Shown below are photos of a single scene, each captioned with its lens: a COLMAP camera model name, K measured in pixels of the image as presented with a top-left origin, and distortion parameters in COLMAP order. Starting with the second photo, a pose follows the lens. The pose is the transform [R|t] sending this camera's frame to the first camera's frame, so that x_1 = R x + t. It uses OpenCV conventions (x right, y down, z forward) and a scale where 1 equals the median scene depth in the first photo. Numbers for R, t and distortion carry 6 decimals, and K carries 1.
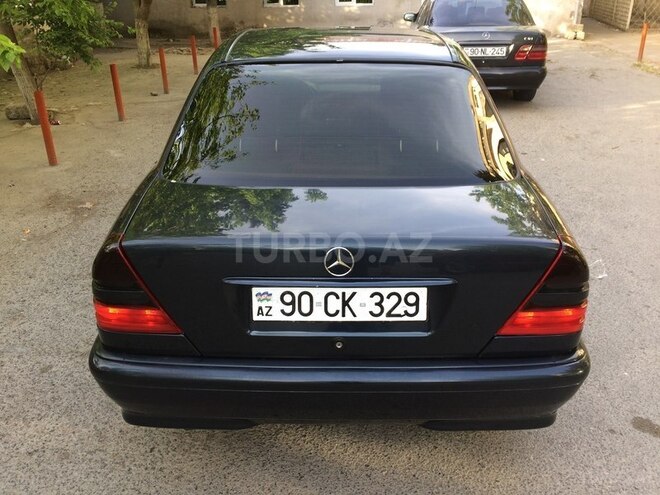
lens RADIAL K [[545.7, 0, 329.2], [0, 545.7, 246.4], [0, 0, 1]] dist [0.032331, -0.054712]
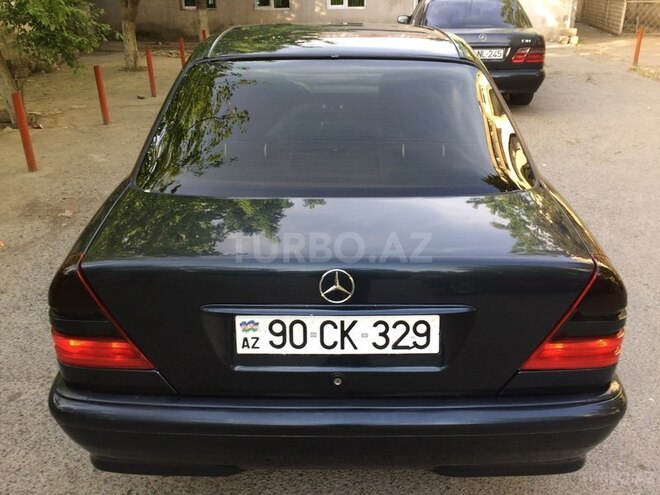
lens RADIAL K [[545.7, 0, 327.0], [0, 545.7, 251.4], [0, 0, 1]] dist [0.032331, -0.054712]
pose [[0.999937, -0.002042, 0.011081, -0.005261], [0.002043, 0.999998, -0.000061, -0.018254], [-0.011081, 0.000083, 0.999939, 0.101256]]
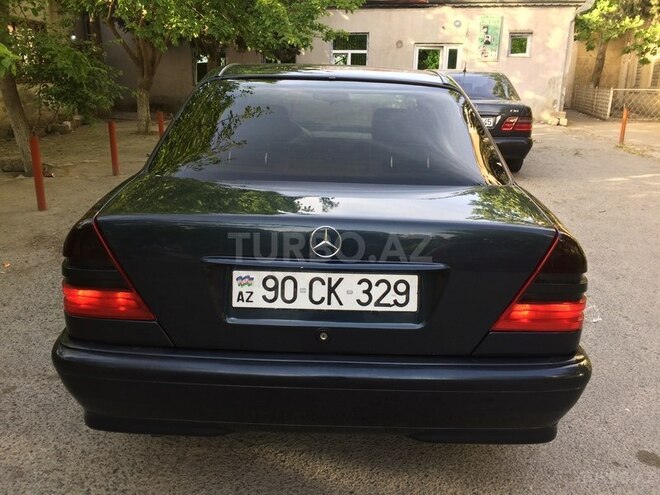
lens RADIAL K [[545.7, 0, 327.5], [0, 545.7, 250.2], [0, 0, 1]] dist [0.032331, -0.054712]
pose [[0.999540, 0.027191, 0.013424, 0.006019], [-0.025052, 0.989875, -0.139714, 0.121020], [-0.017087, 0.139313, 0.990101, 0.041173]]
